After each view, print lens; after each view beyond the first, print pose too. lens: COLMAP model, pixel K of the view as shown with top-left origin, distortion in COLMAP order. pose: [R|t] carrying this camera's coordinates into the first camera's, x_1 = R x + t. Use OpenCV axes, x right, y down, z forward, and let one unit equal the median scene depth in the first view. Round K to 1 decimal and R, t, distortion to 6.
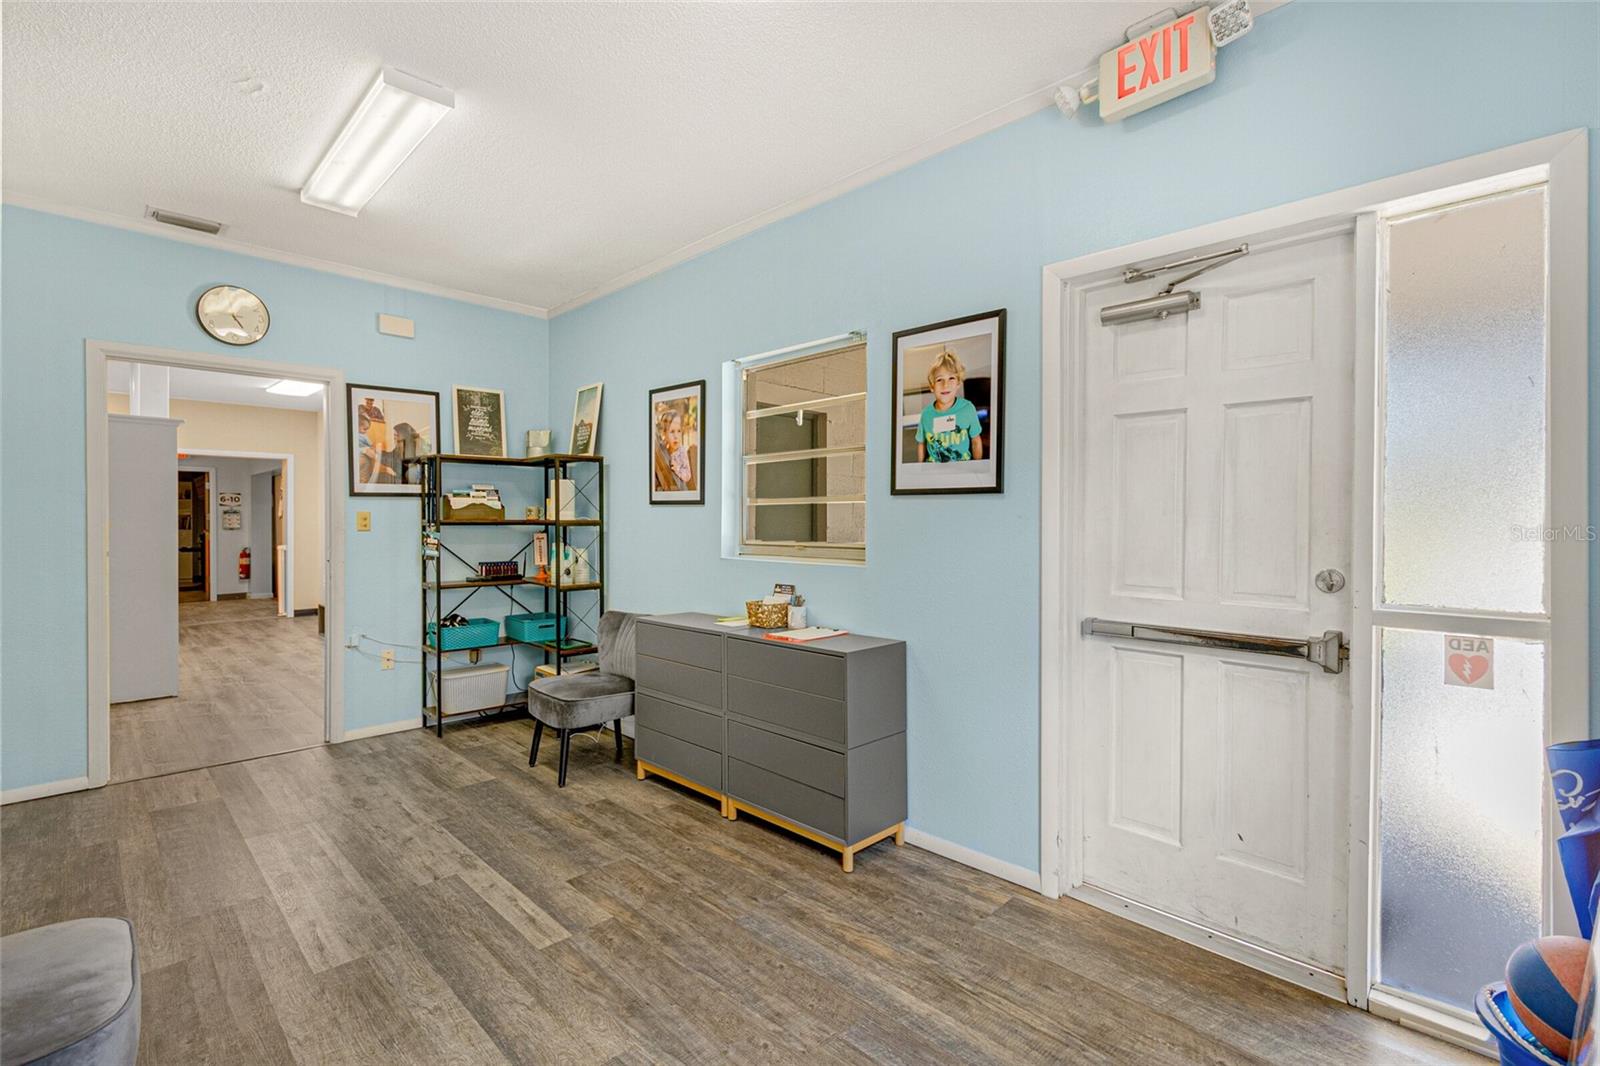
lens RADIAL K [[739.7, 0, 797.6], [0, 739.7, 525.6], [0, 0, 1]] dist [0.003444, 0.000796]
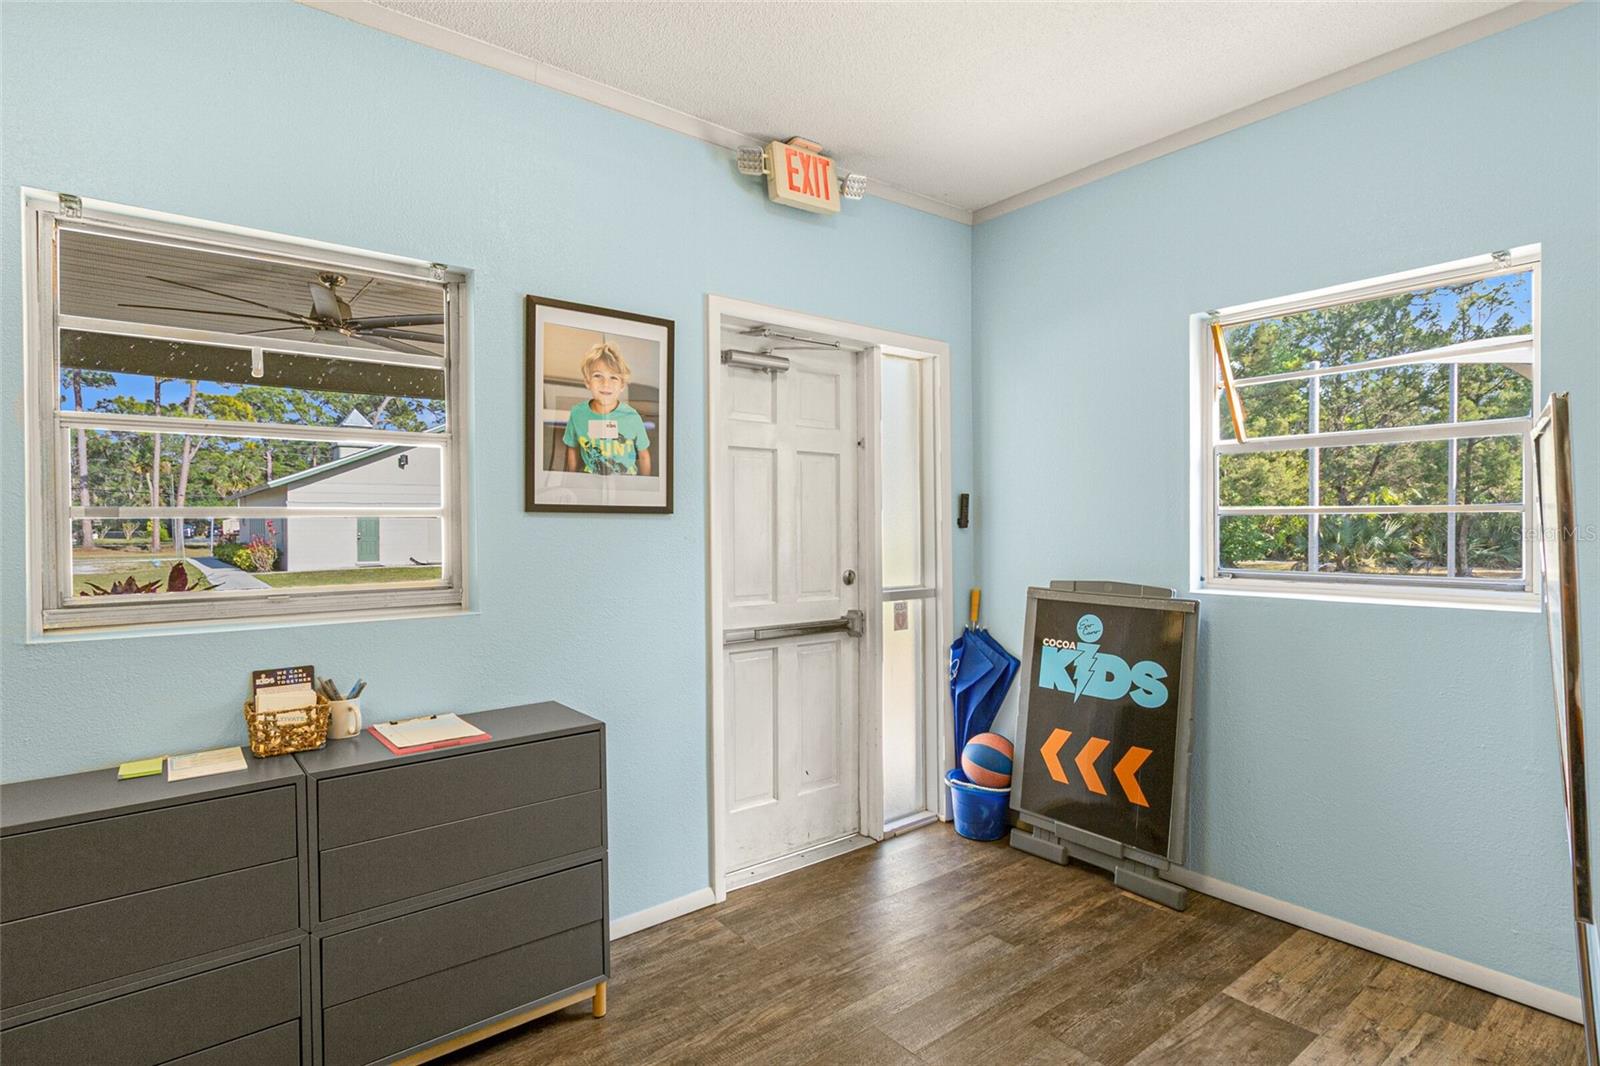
lens RADIAL K [[809.5, 0, 810.5], [0, 809.5, 532.9], [0, 0, 1]] dist [0.000315, 0.000427]
pose [[0.101846, -0.008180, 0.994767, -0.843418], [0.016146, 0.999848, 0.006569, -0.025986], [-0.994669, 0.015393, 0.101962, 0.814246]]
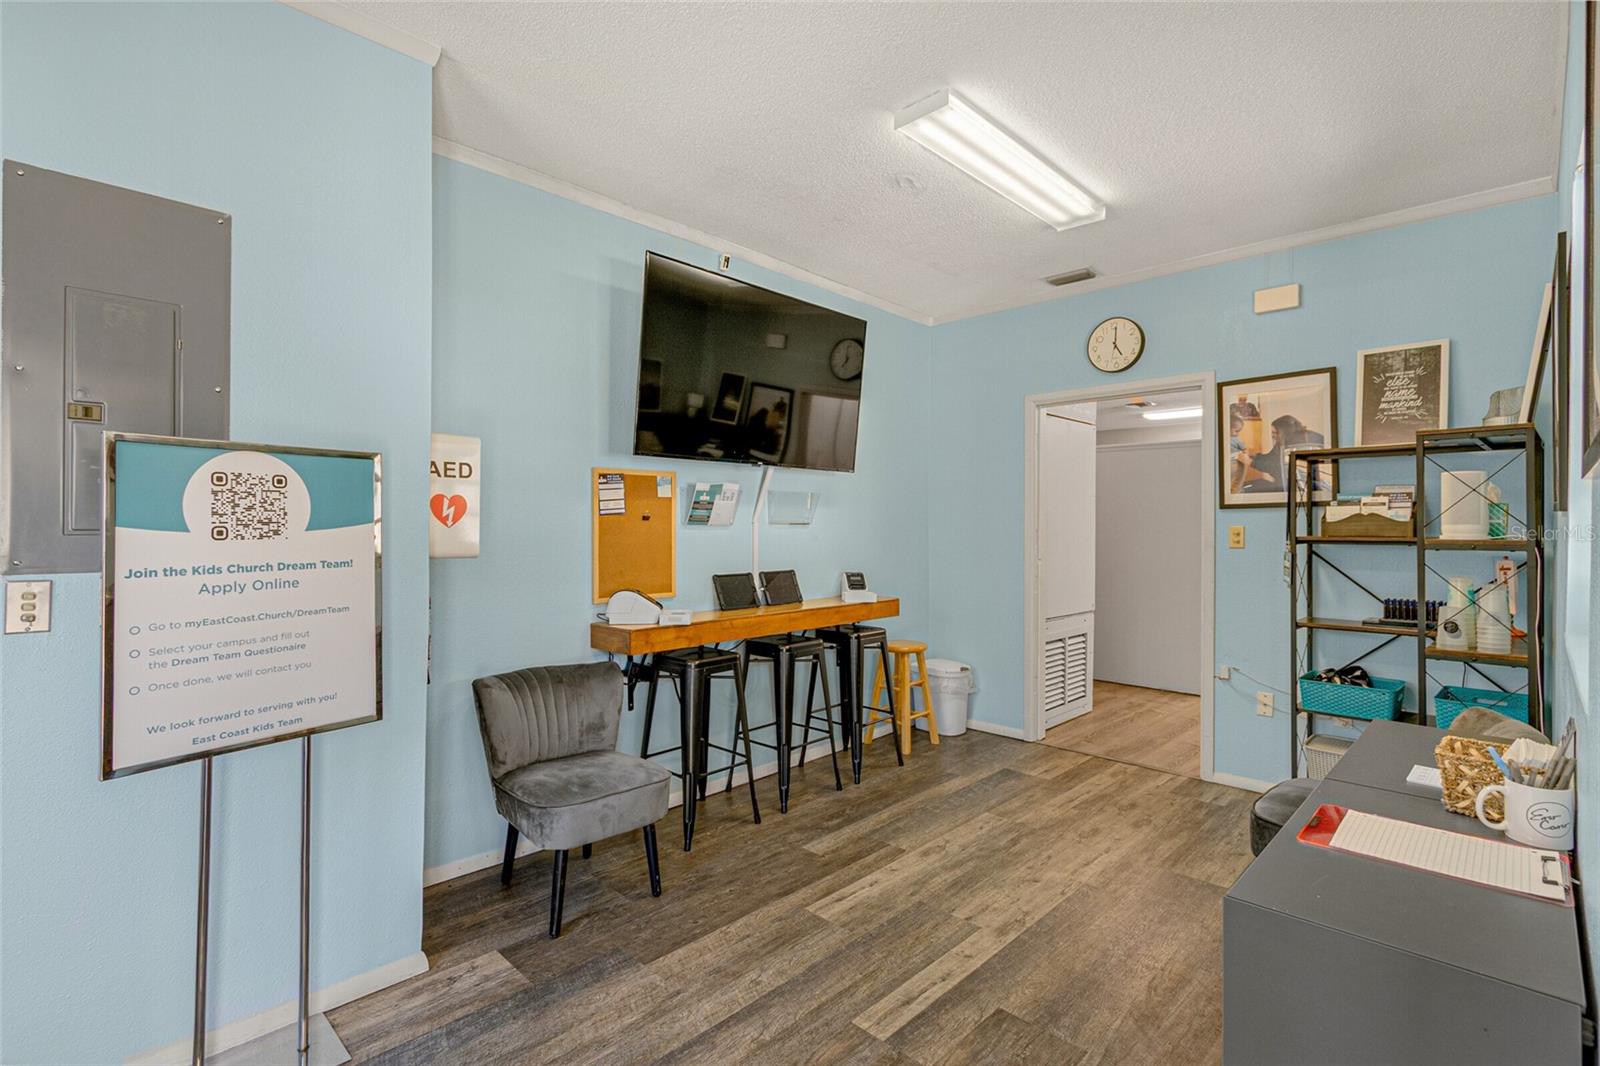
lens RADIAL K [[739.7, 0, 788.5], [0, 739.7, 526.6], [0, 0, 1]] dist [0.003444, 0.000796]
pose [[0.005277, -0.002537, -0.999983, 0.268814], [-0.009287, 0.999954, -0.002585, -0.010542], [0.999943, 0.009300, 0.005254, 0.450317]]
